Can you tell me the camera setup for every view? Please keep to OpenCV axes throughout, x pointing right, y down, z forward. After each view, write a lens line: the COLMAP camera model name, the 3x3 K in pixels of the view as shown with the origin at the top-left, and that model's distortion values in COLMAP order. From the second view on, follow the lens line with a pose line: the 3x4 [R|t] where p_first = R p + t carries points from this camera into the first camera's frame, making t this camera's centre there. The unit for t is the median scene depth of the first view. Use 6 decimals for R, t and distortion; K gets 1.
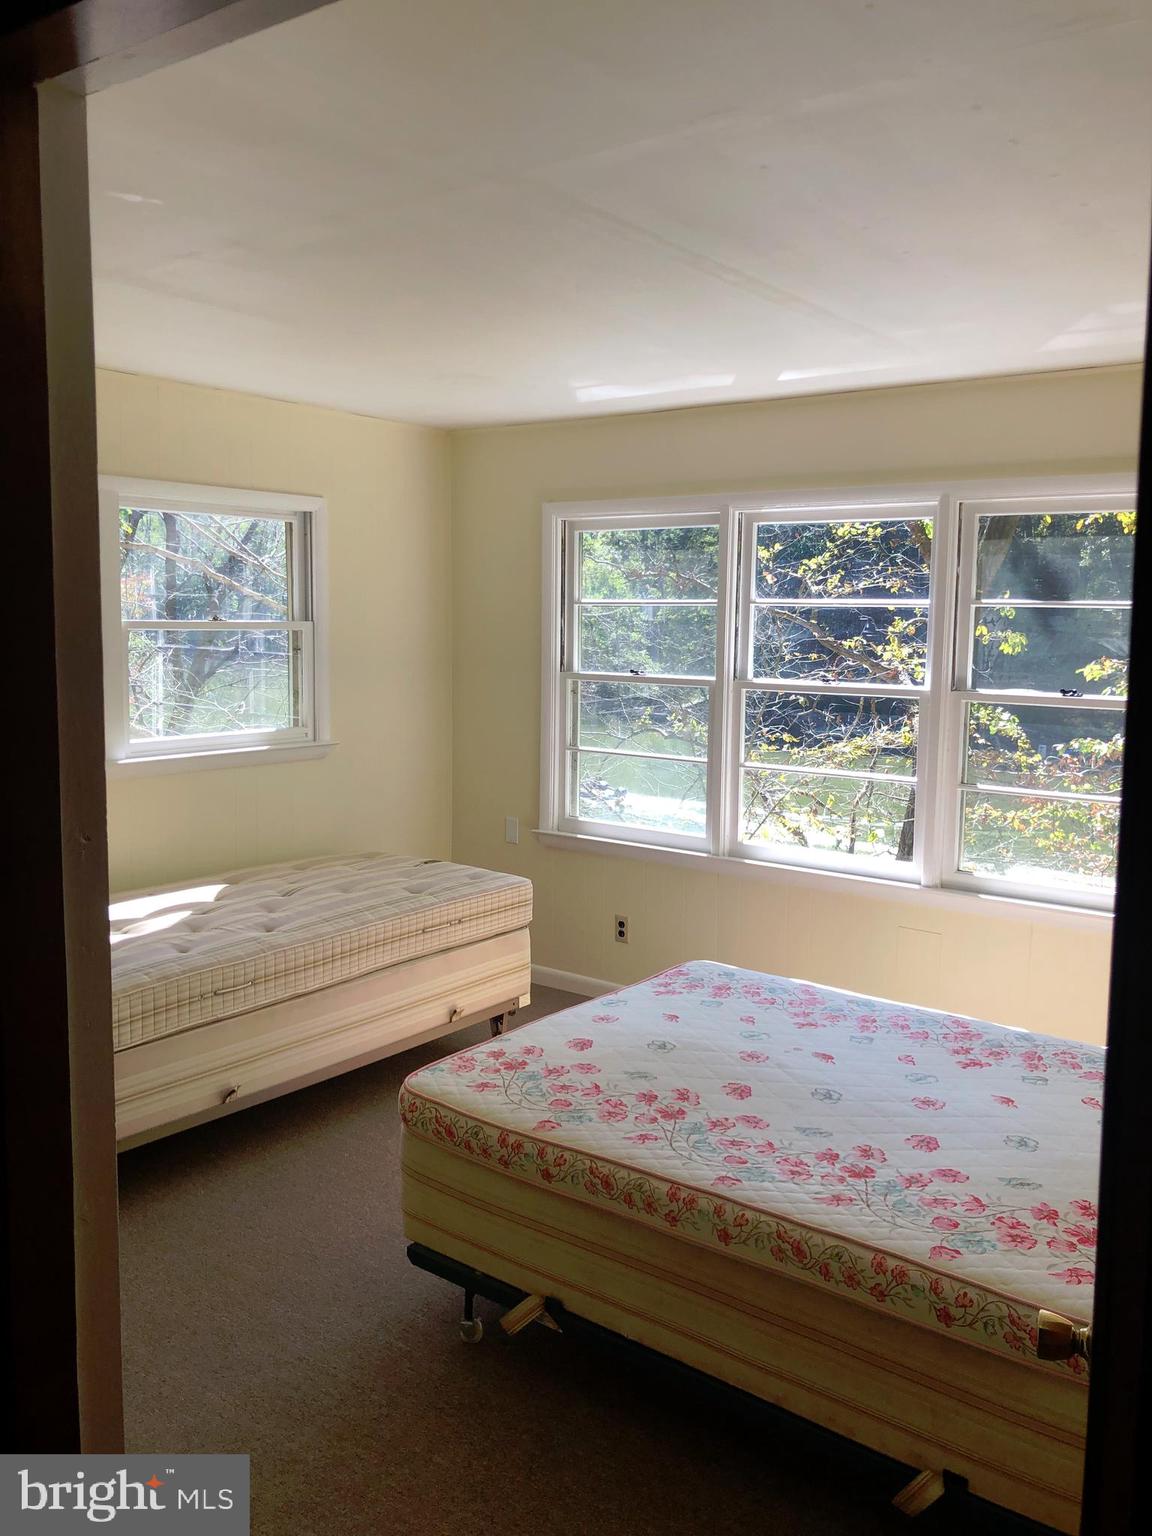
lens RADIAL K [[1229.6, 0, 576.0], [0, 1229.6, 768.0], [0, 0, 1]] dist [0.006680, 0.011343]
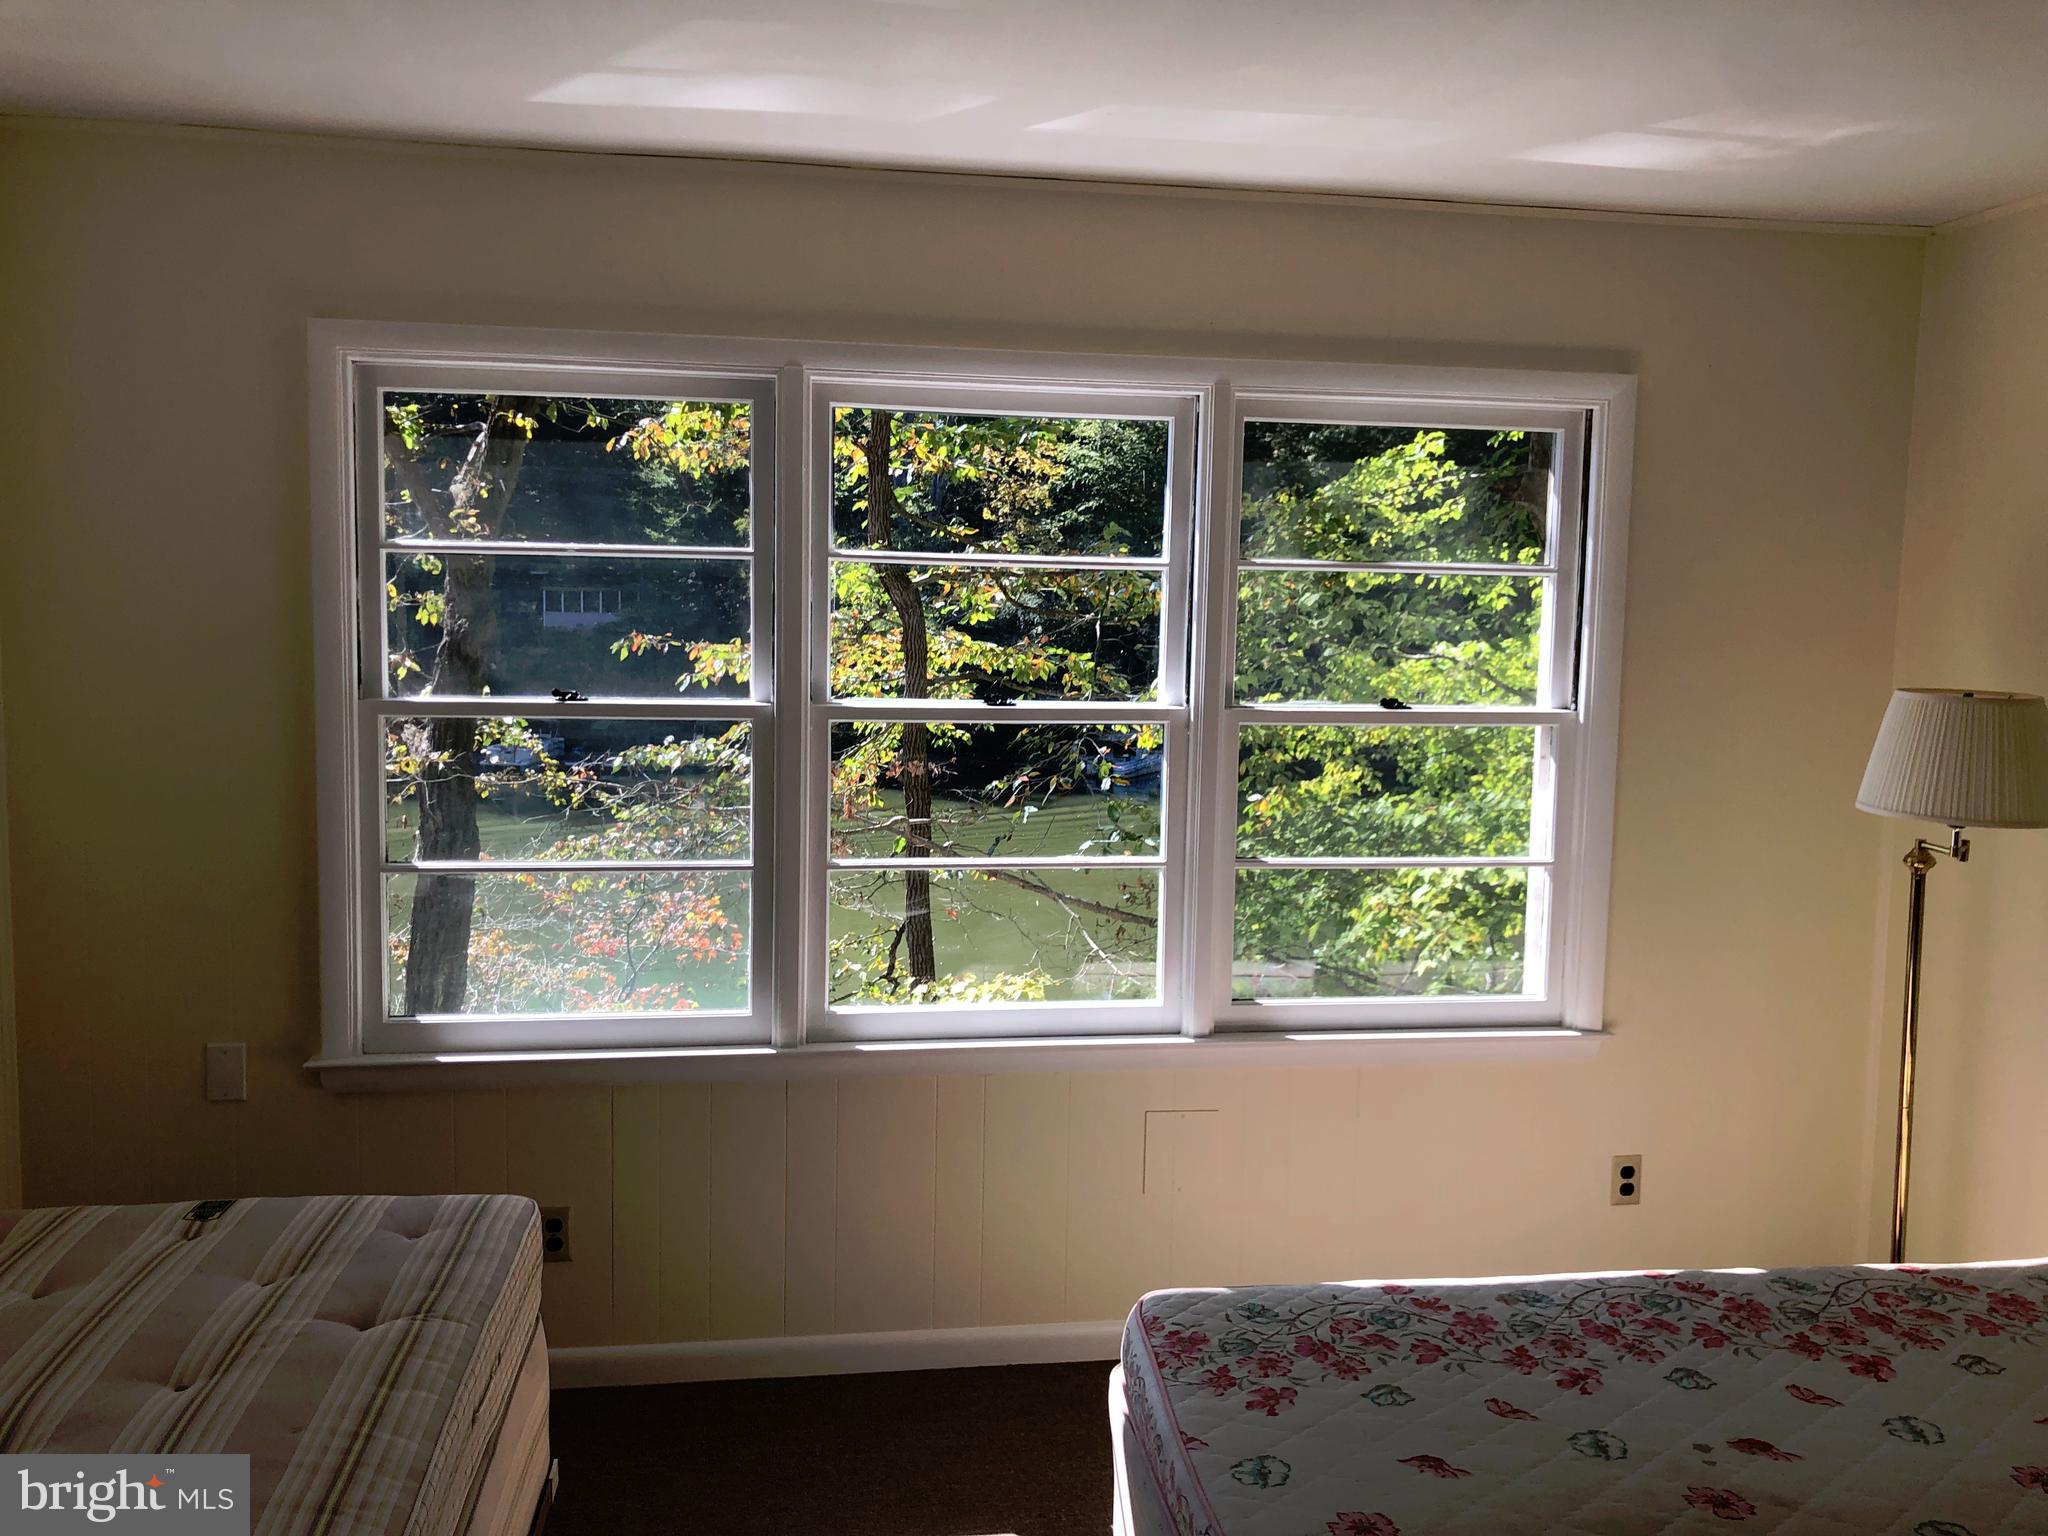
lens RADIAL K [[1666.4, 0, 1026.1], [0, 1666.4, 730.9], [0, 0, 1]] dist [0.009220, 0.013304]
pose [[0.698396, -0.061883, 0.713031, -0.426050], [0.080150, 0.996751, 0.008002, -0.080913], [-0.711209, 0.051561, 0.701087, 0.617123]]
